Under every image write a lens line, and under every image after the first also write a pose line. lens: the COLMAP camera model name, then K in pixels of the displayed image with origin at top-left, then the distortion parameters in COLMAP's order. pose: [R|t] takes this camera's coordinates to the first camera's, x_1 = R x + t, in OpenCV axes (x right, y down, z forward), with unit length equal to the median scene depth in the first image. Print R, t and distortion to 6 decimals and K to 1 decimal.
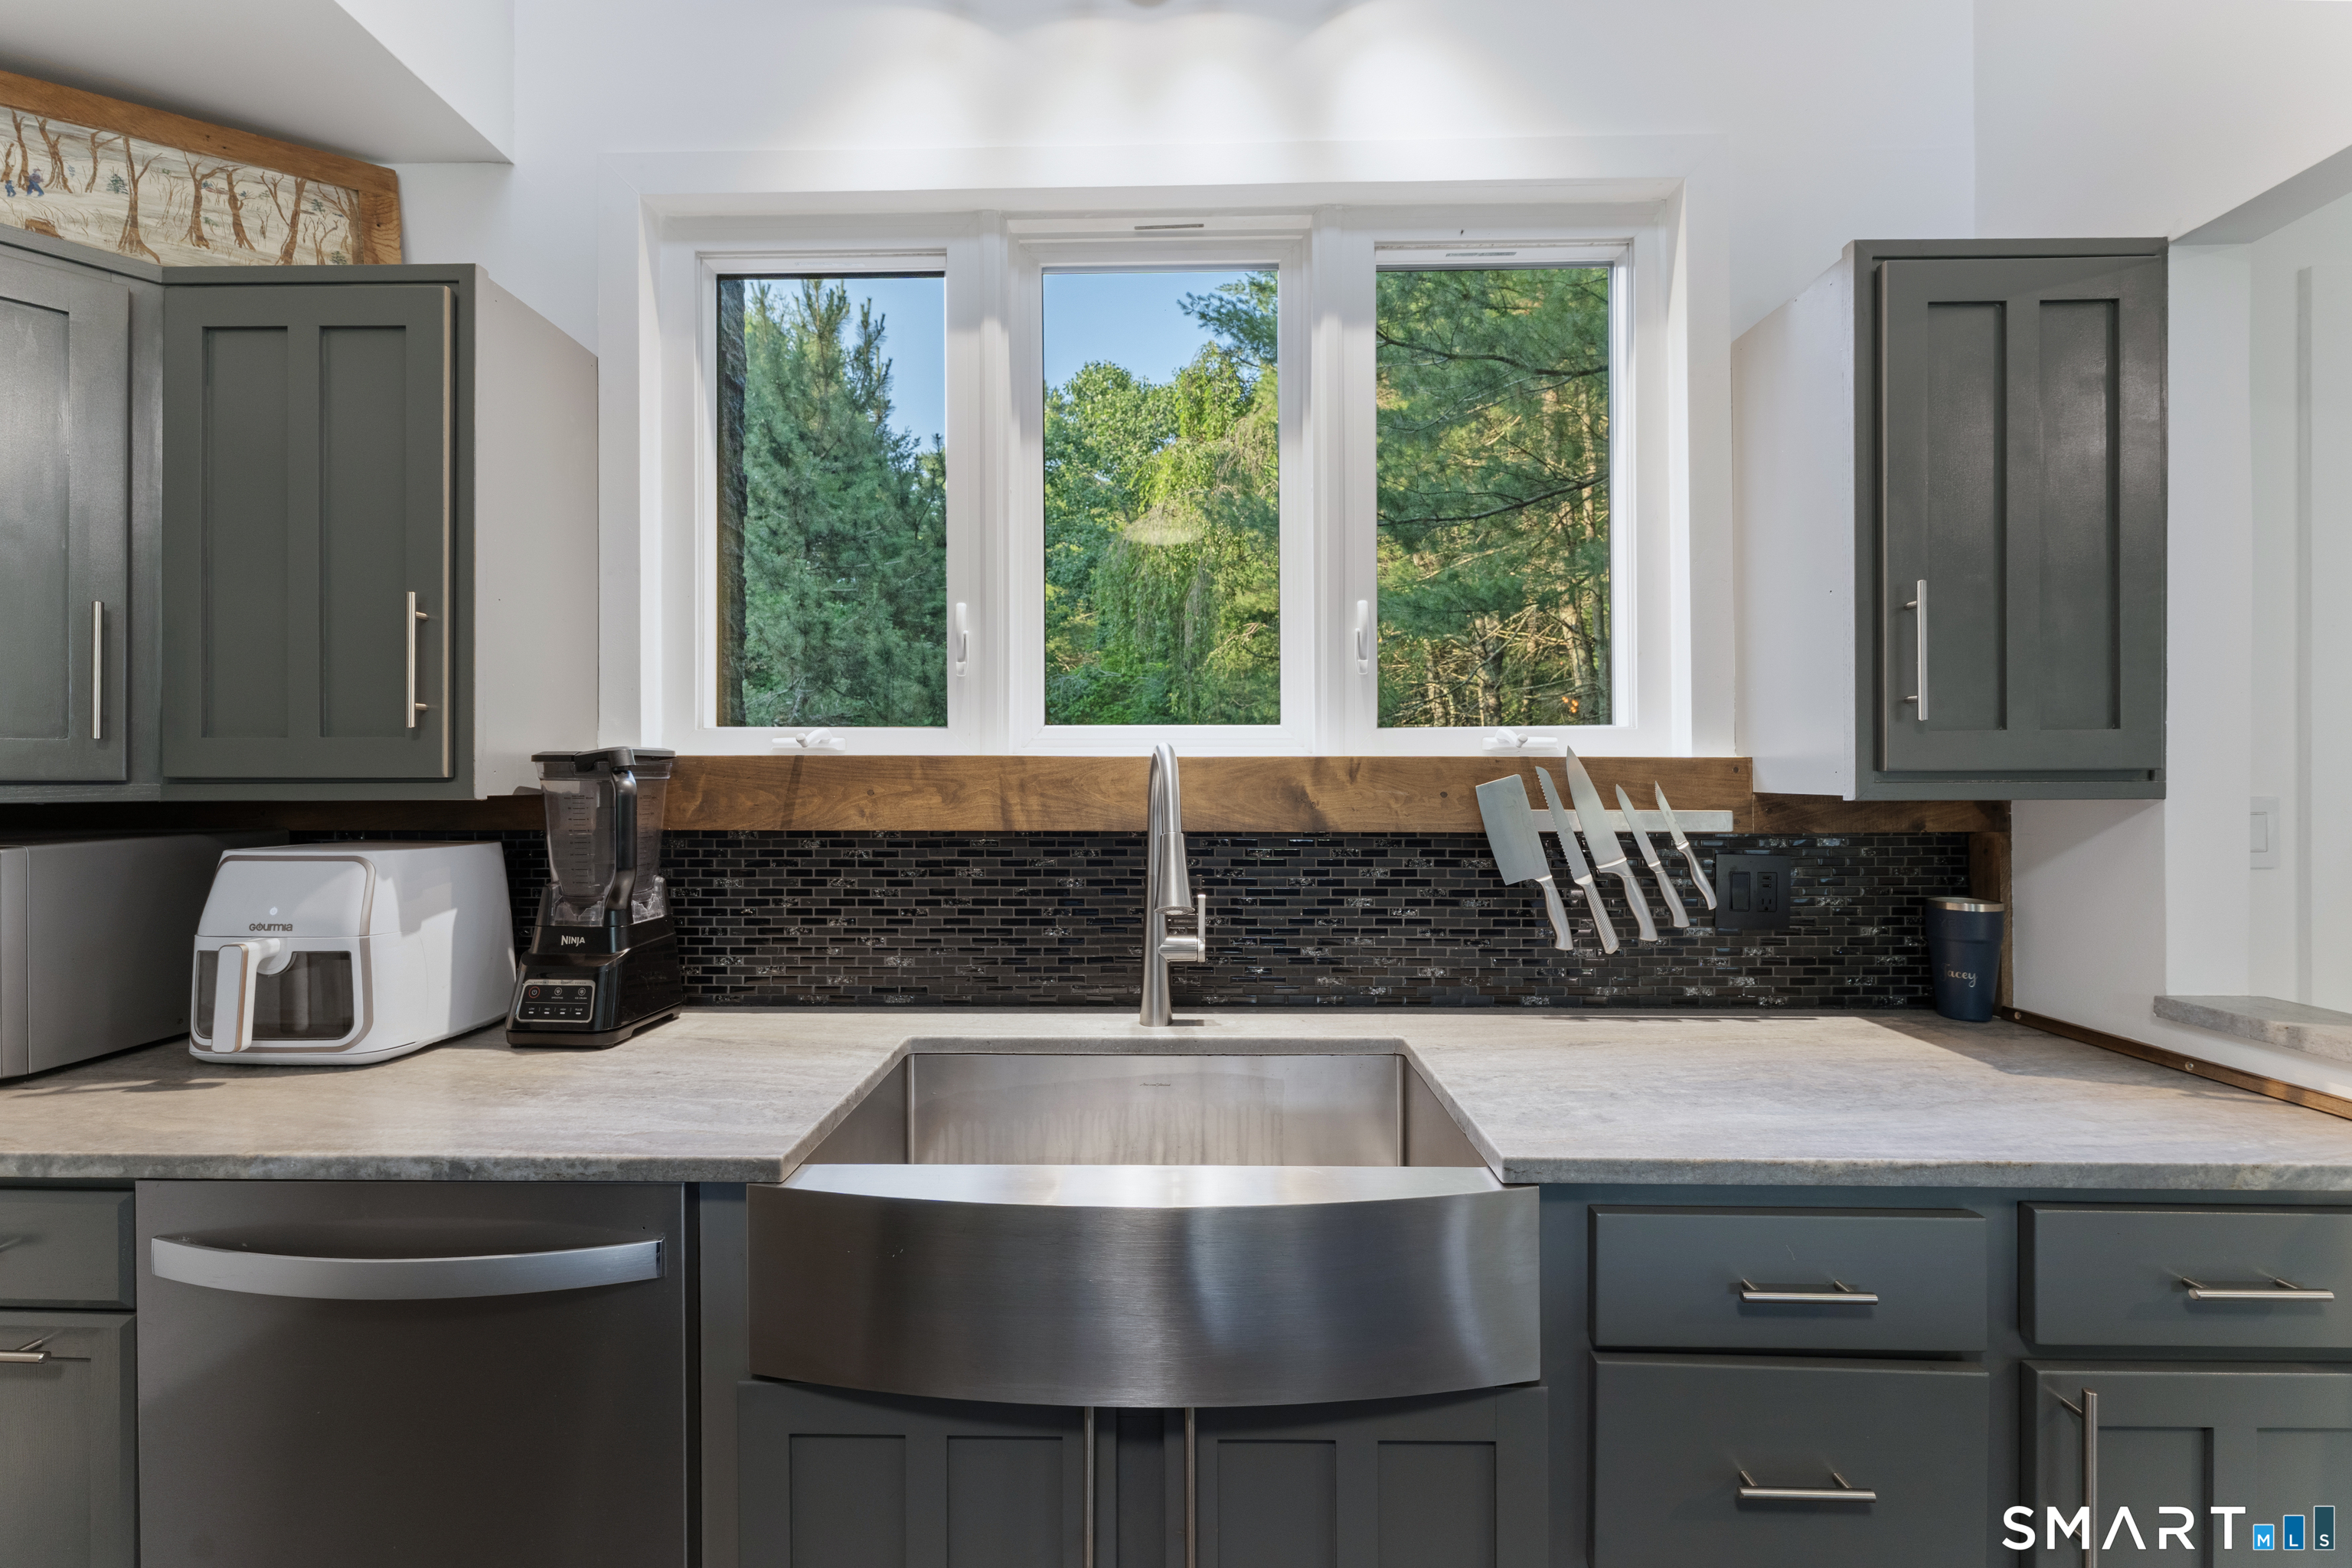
lens RADIAL K [[953.4, 0, 1176.4], [0, 953.4, 778.4], [0, 0, 1]] dist [-0.001407, -0.000404]
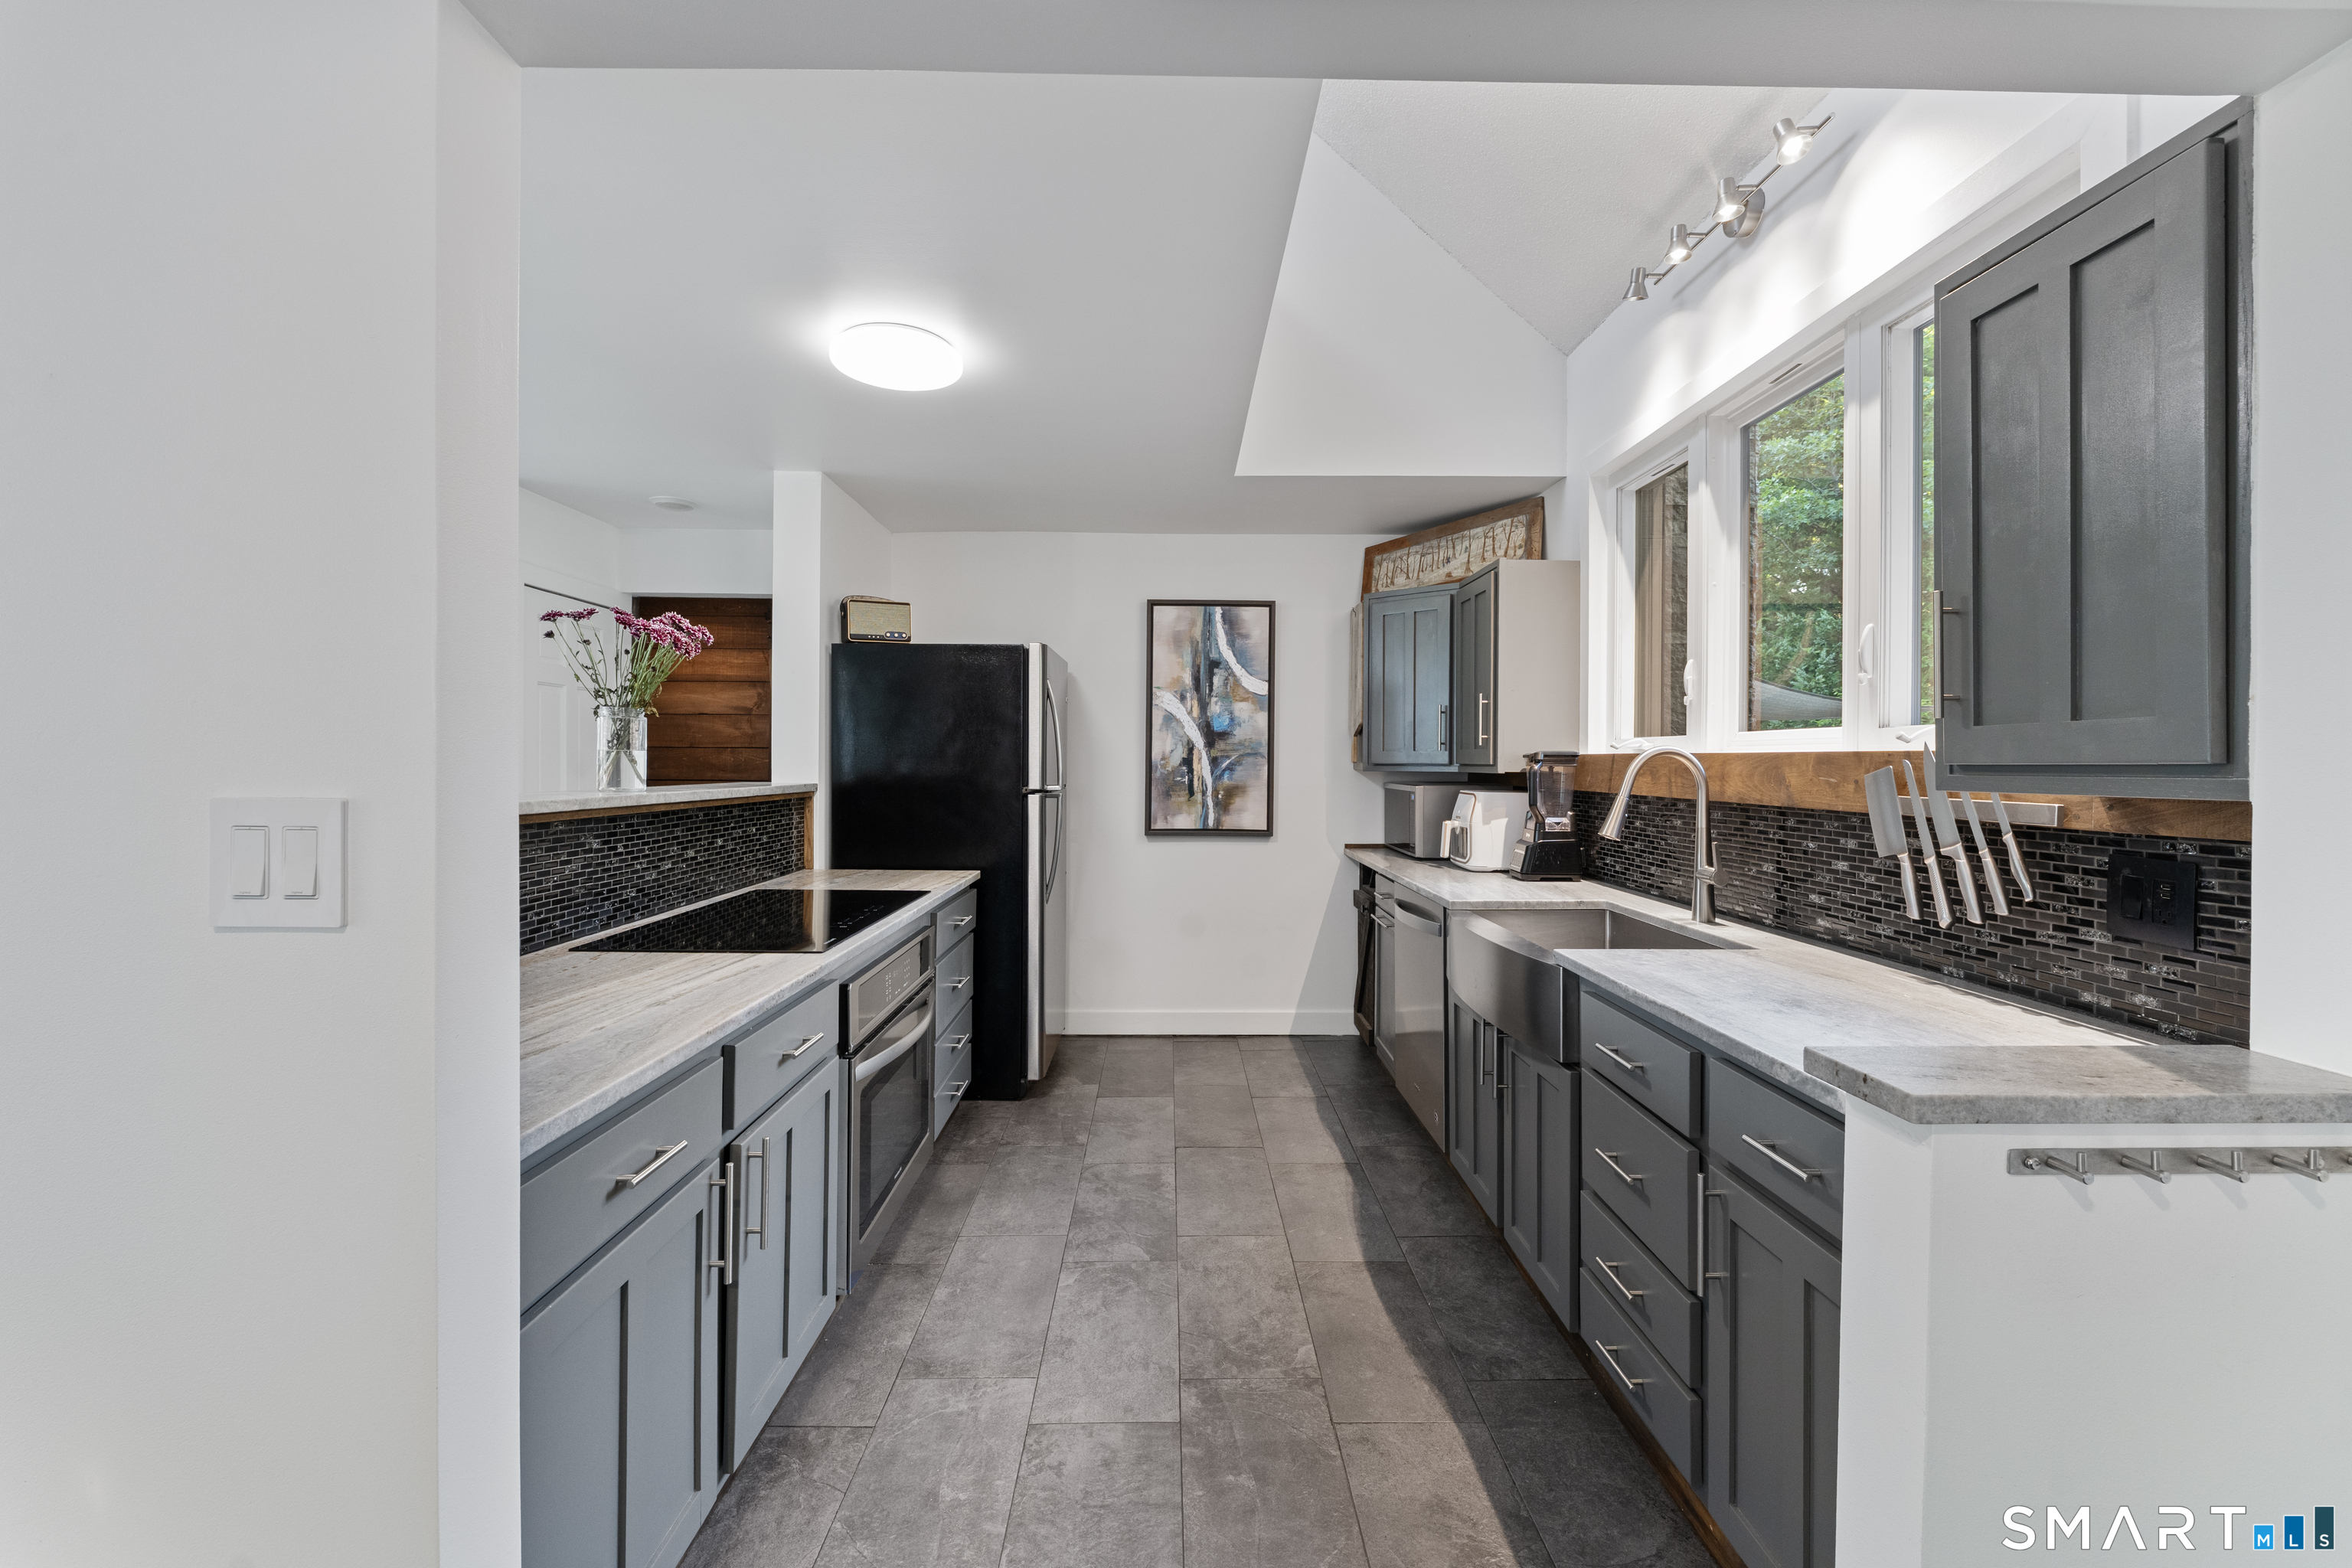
lens RADIAL K [[953.4, 0, 1177.8], [0, 953.4, 765.9], [0, 0, 1]] dist [-0.001407, -0.000404]
pose [[0.030769, 0.006051, -0.999508, 1.528993], [-0.004901, 0.999971, 0.005903, -0.006957], [0.999515, 0.004717, 0.030797, 0.072697]]
